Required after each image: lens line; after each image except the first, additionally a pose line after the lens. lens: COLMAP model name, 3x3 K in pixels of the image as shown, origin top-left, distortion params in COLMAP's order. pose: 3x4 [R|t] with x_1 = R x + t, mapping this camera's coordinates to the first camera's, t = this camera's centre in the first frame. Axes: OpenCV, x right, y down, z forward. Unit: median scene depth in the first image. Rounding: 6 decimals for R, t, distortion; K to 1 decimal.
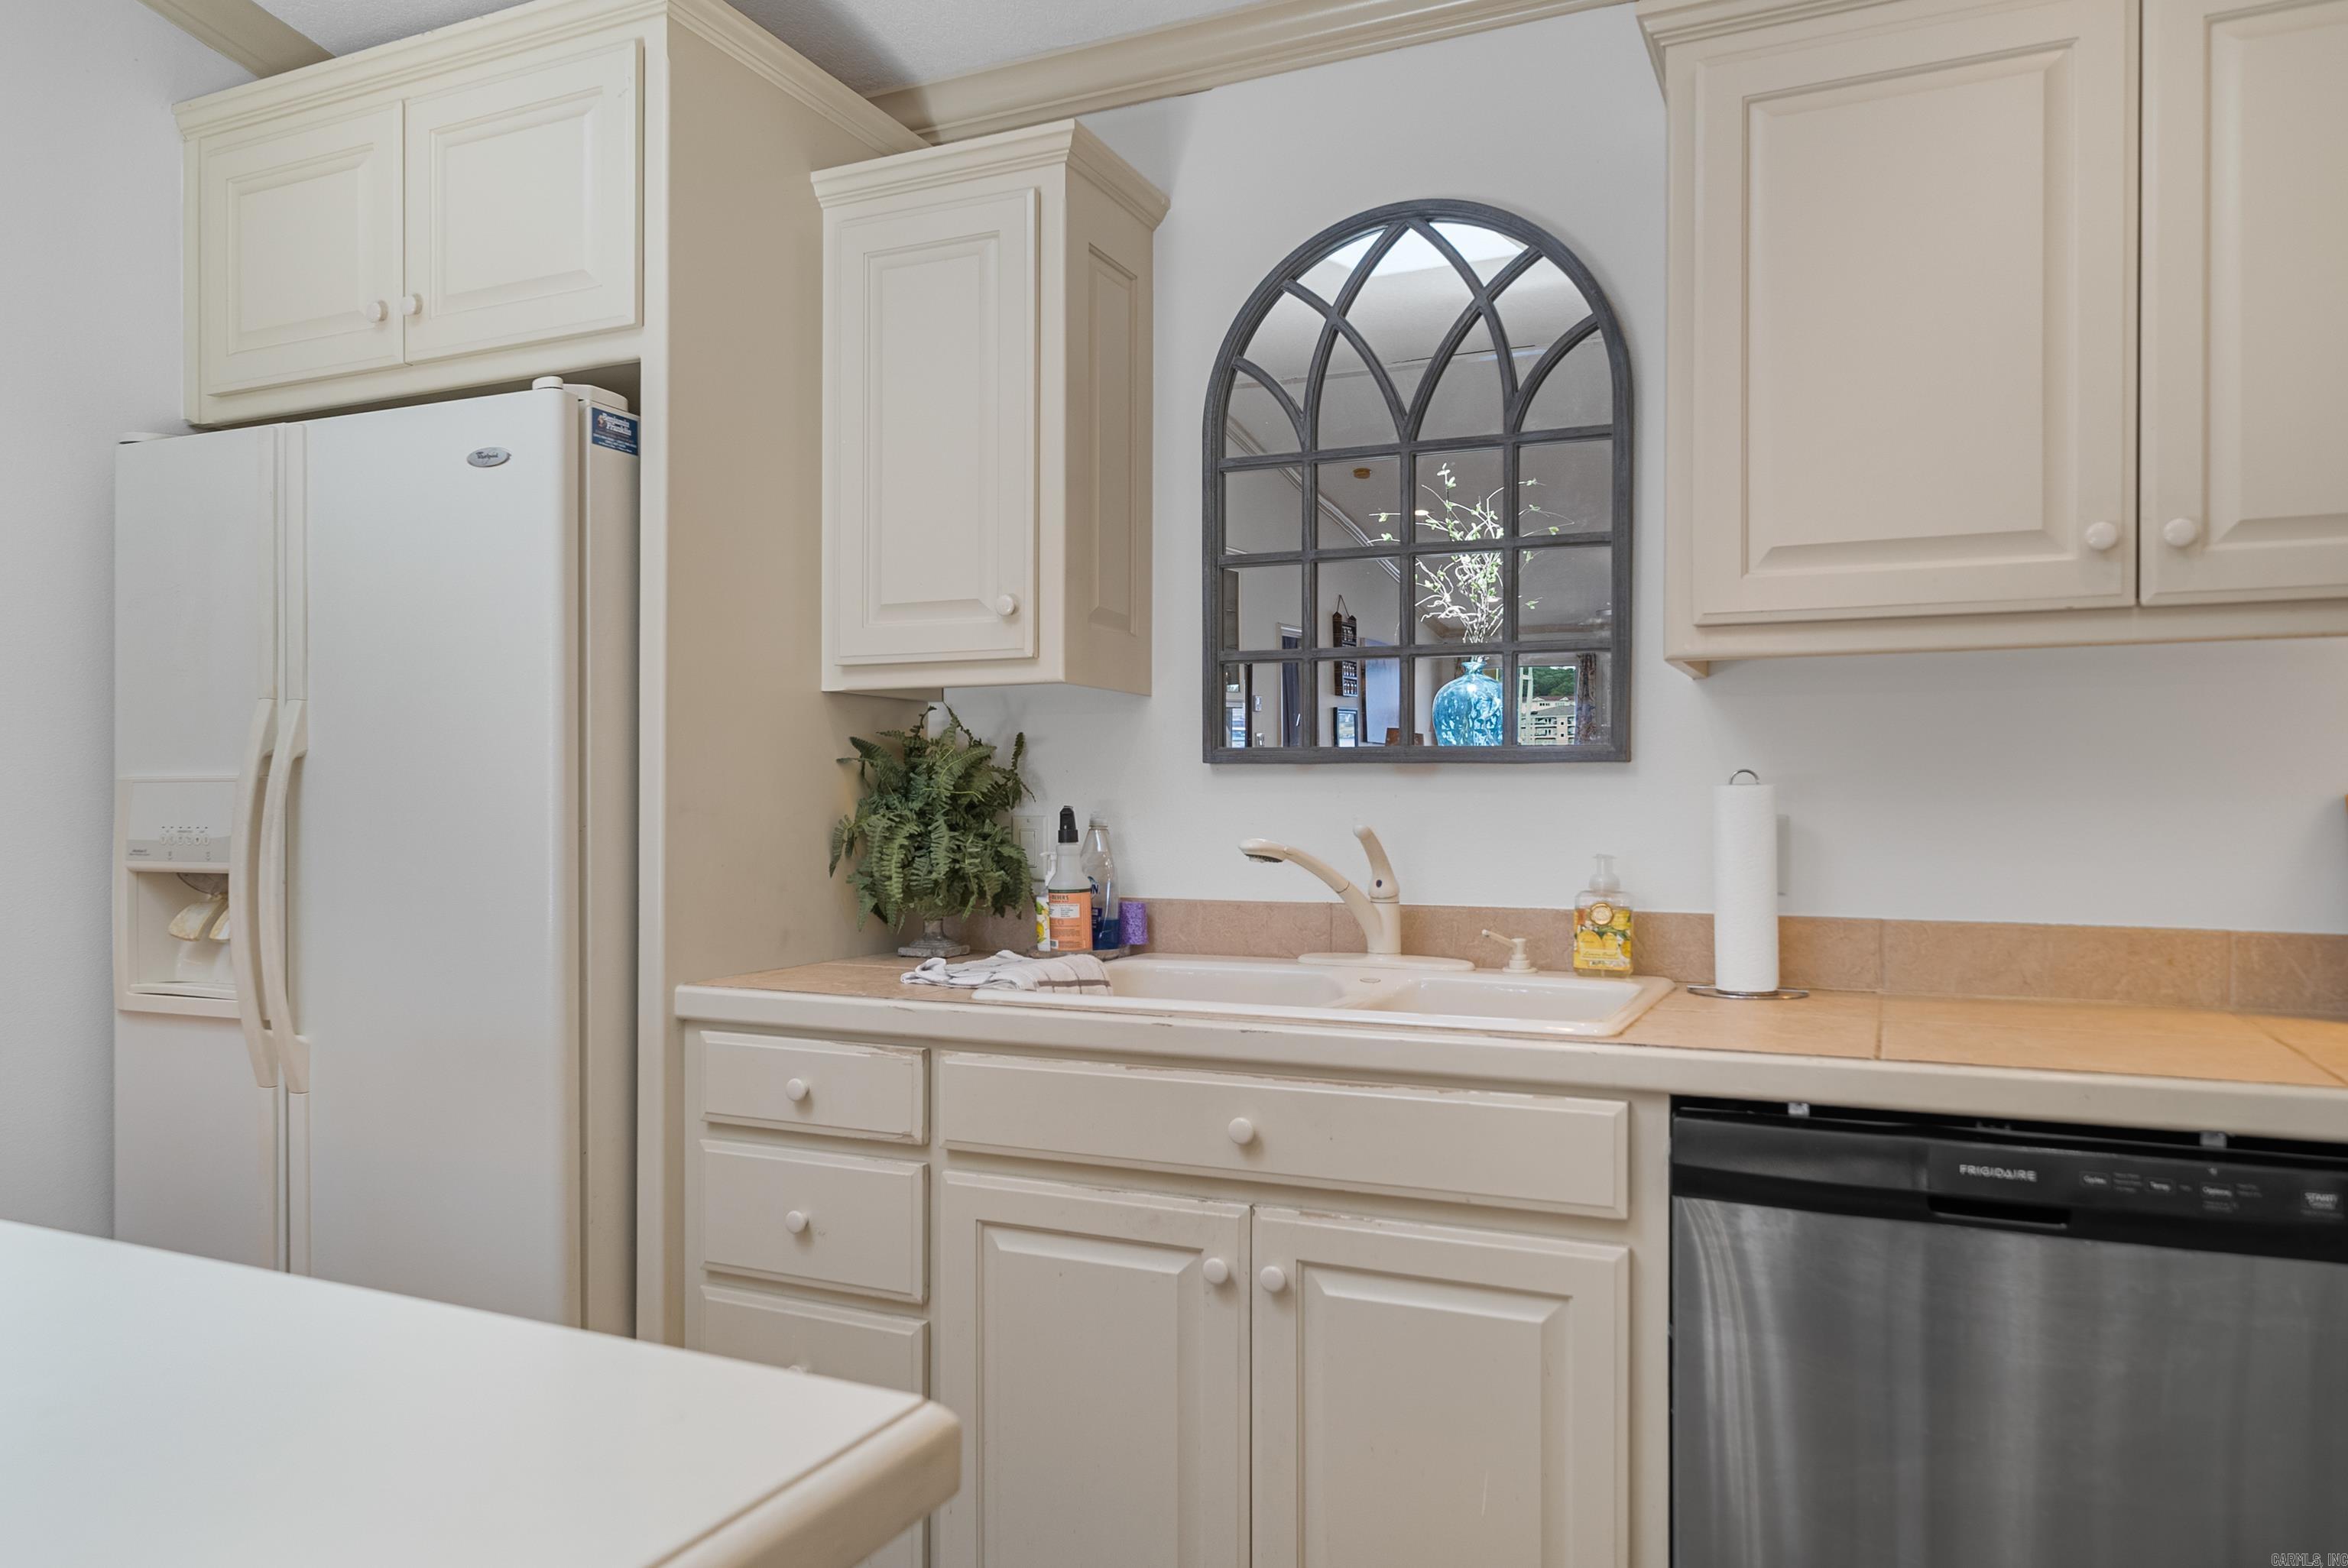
lens RADIAL K [[1548.0, 0, 1090.9], [0, 1548.0, 810.0], [0, 0, 1]] dist [-0.001278, 0.001217]
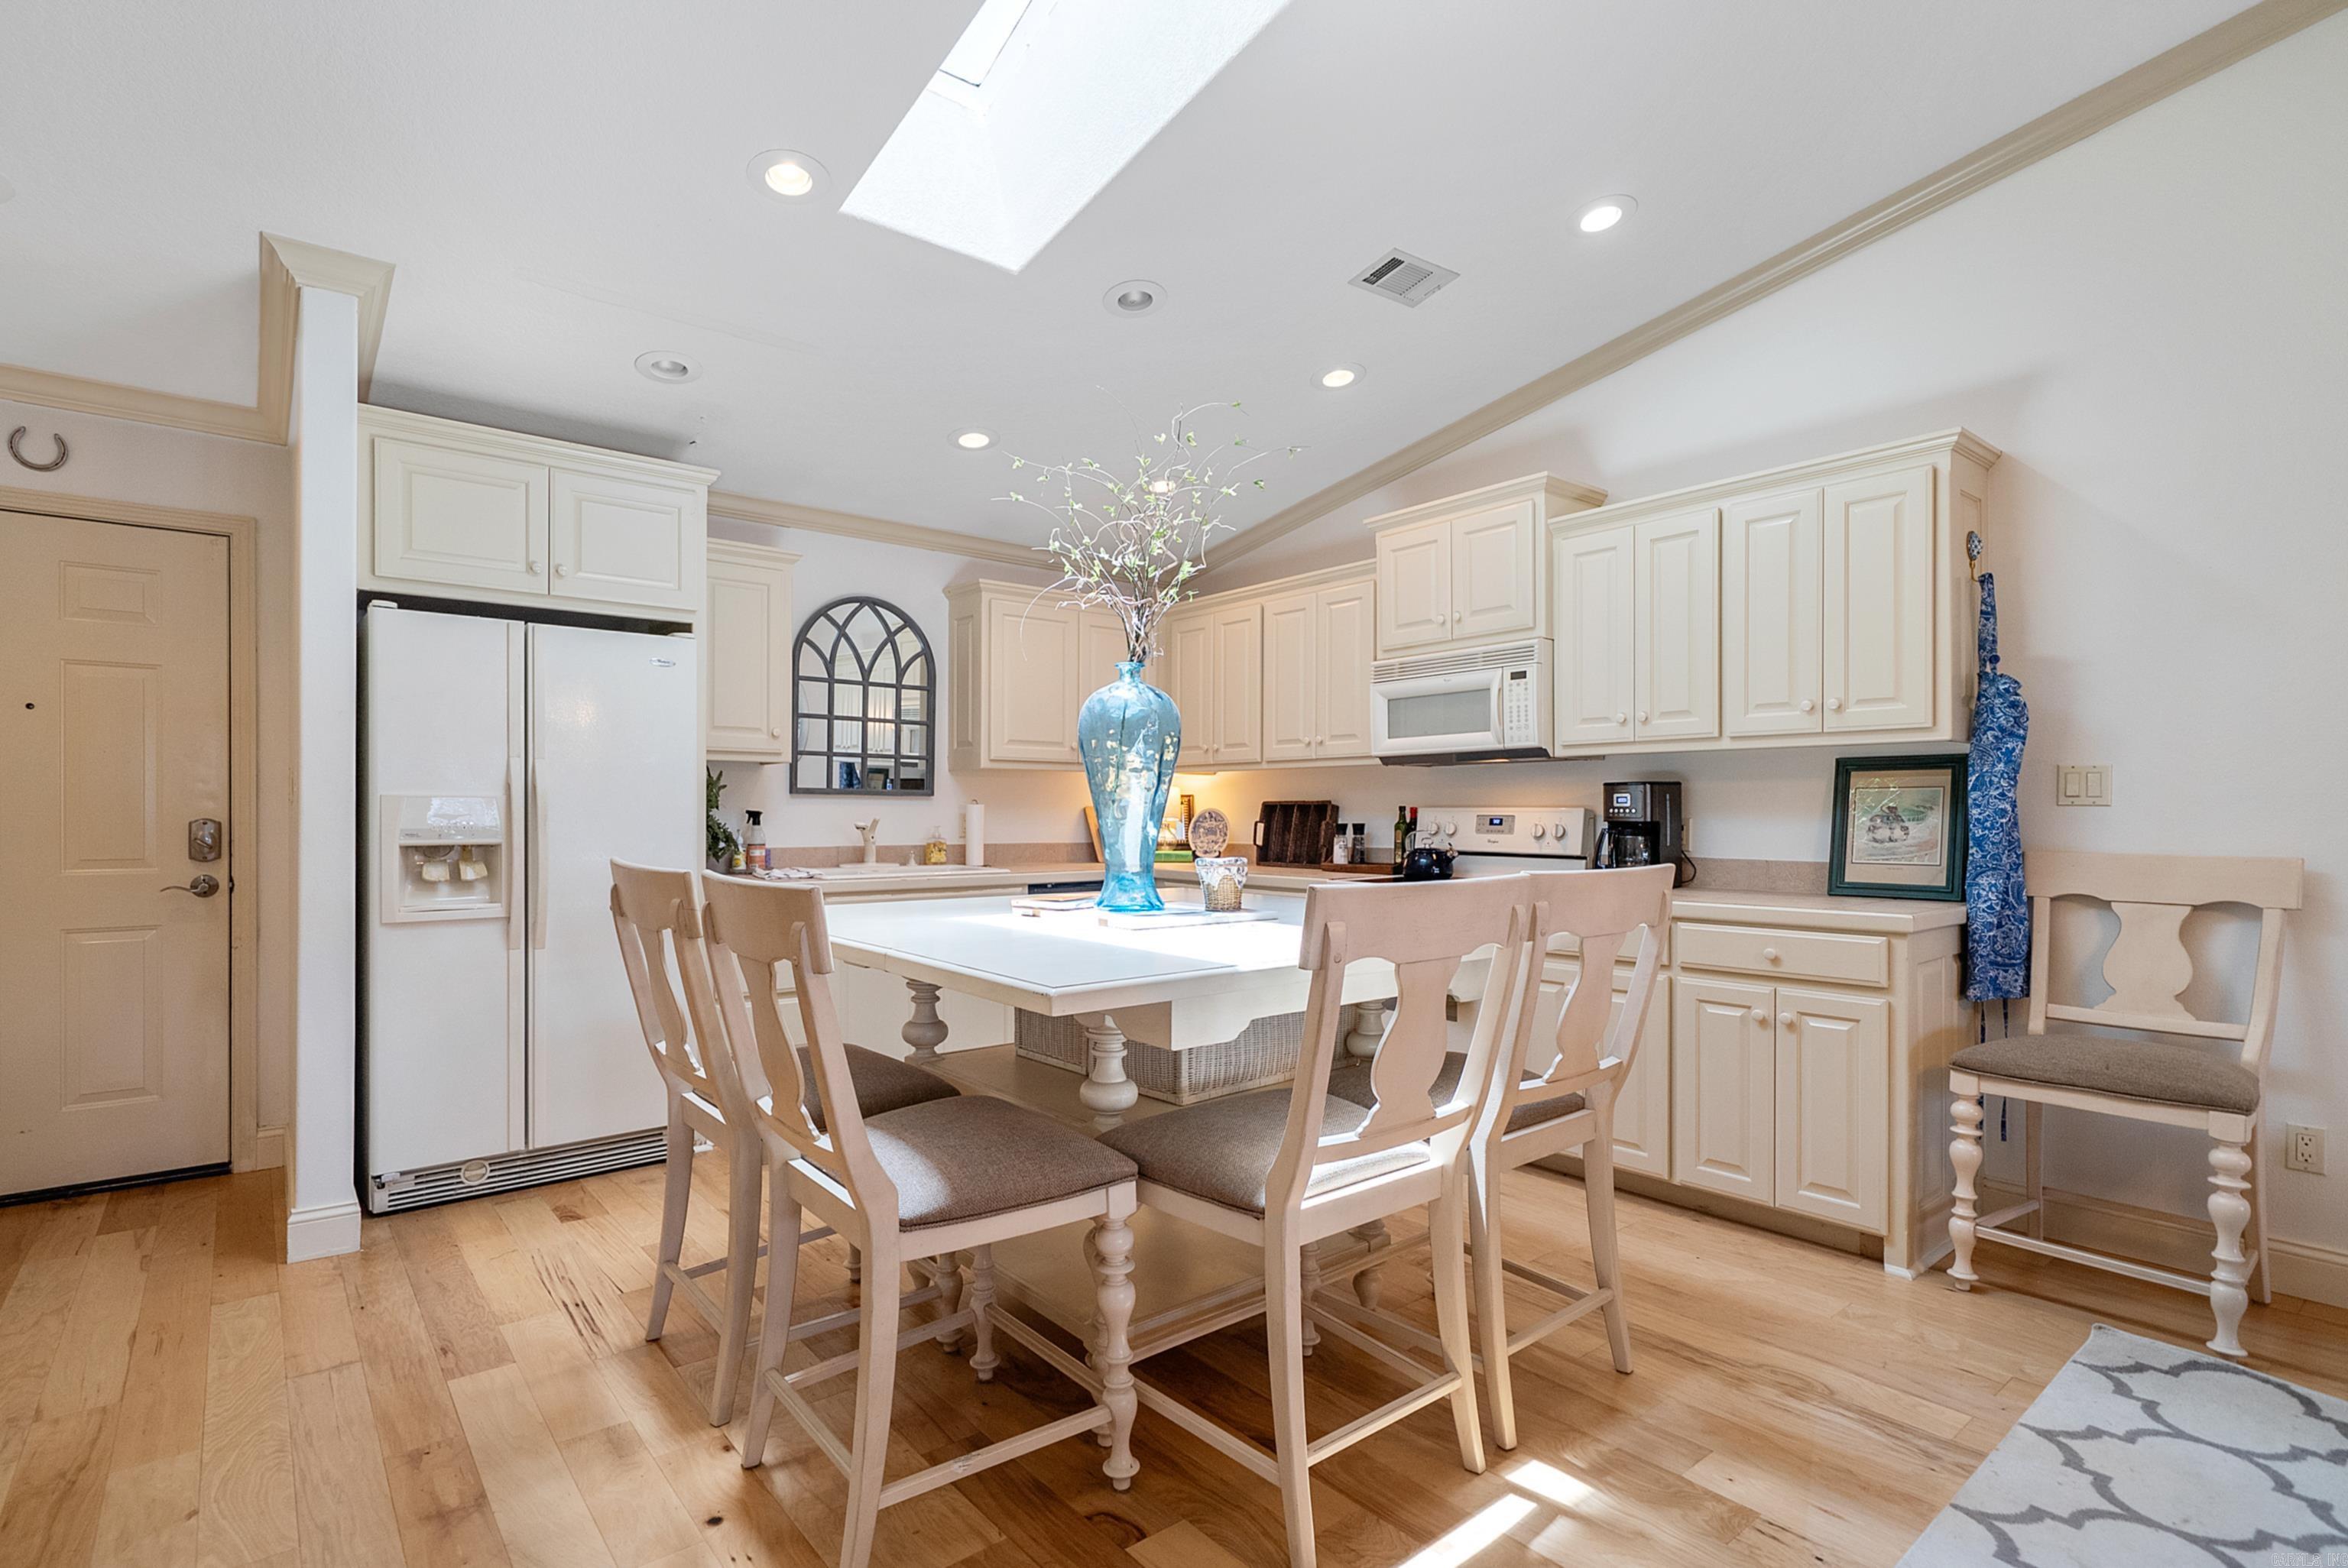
lens RADIAL K [[1143.4, 0, 1162.6], [0, 1143.4, 815.9], [0, 0, 1]] dist [0.002948, 0.000682]
pose [[0.402245, -0.002729, 0.915528, -1.528476], [0.000083, 0.999996, 0.002944, 0.001316], [-0.915532, -0.001108, 0.402243, -0.338550]]
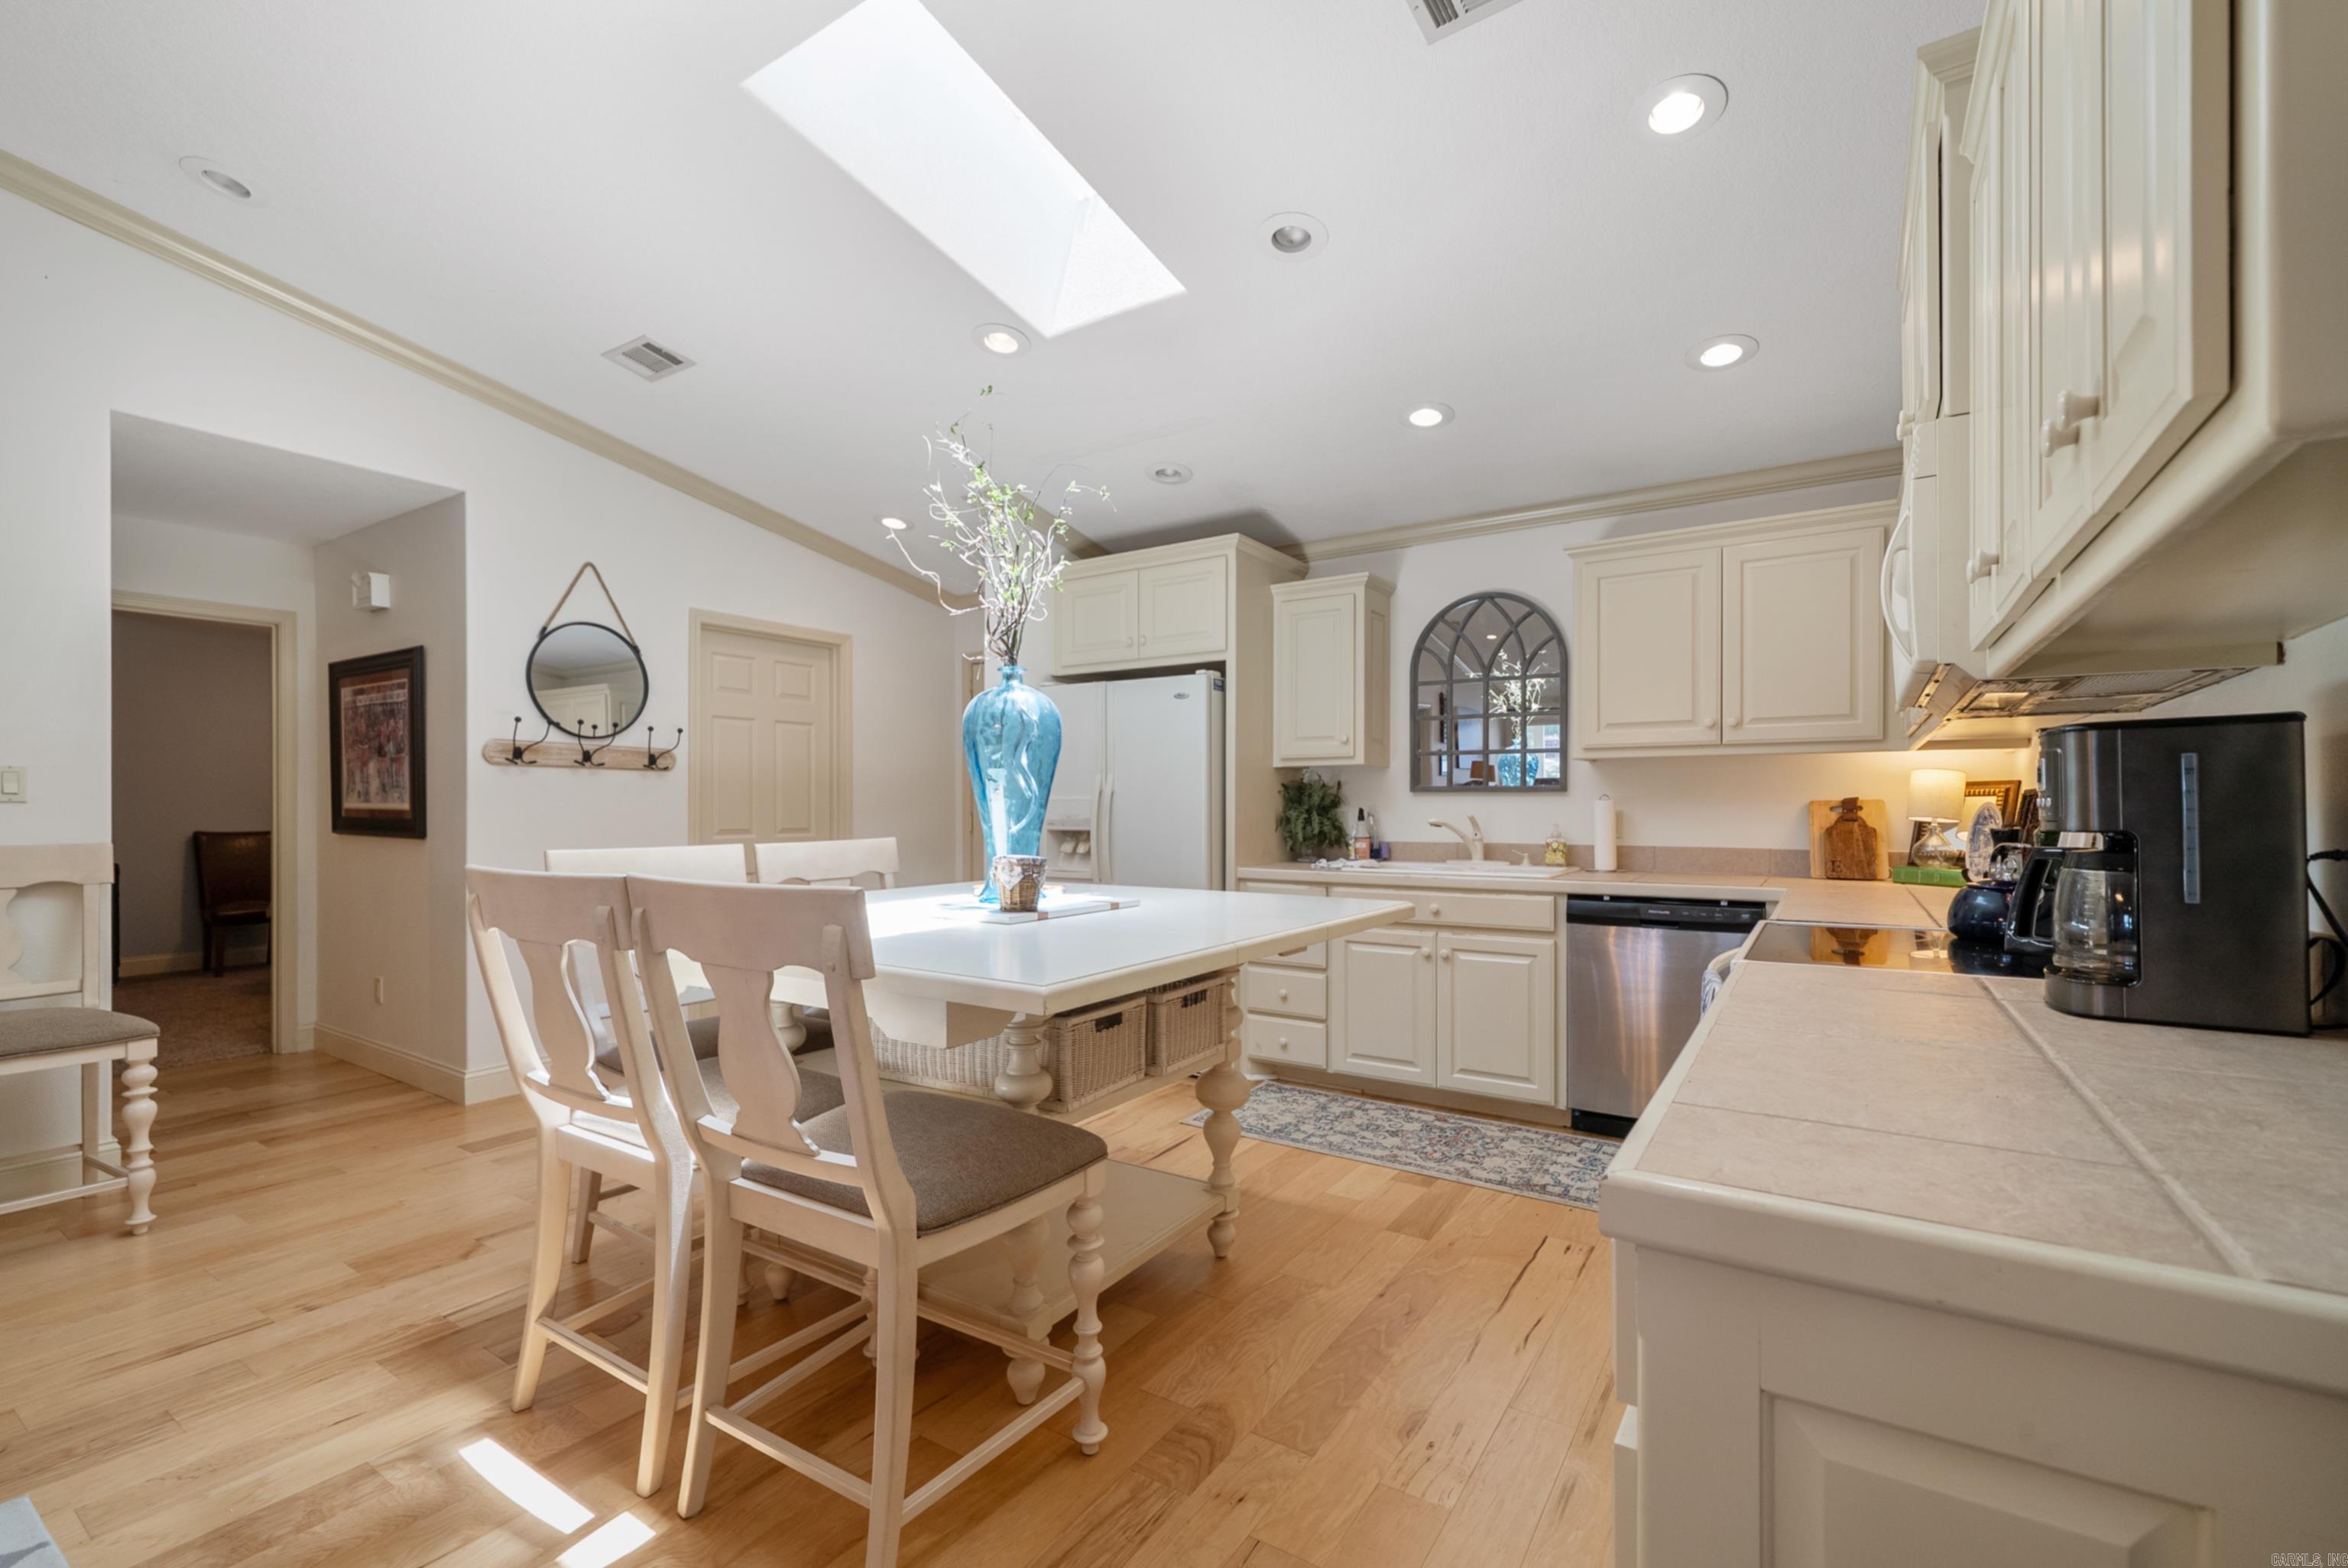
lens RADIAL K [[995.3, 0, 1158.0], [0, 995.3, 812.4], [0, 0, 1]] dist [0.002208, 0.000124]
pose [[0.993381, -0.000390, -0.114863, -0.184964], [0.000559, 0.999999, 0.001443, 0.003360], [0.114863, -0.001498, 0.993380, -0.887273]]
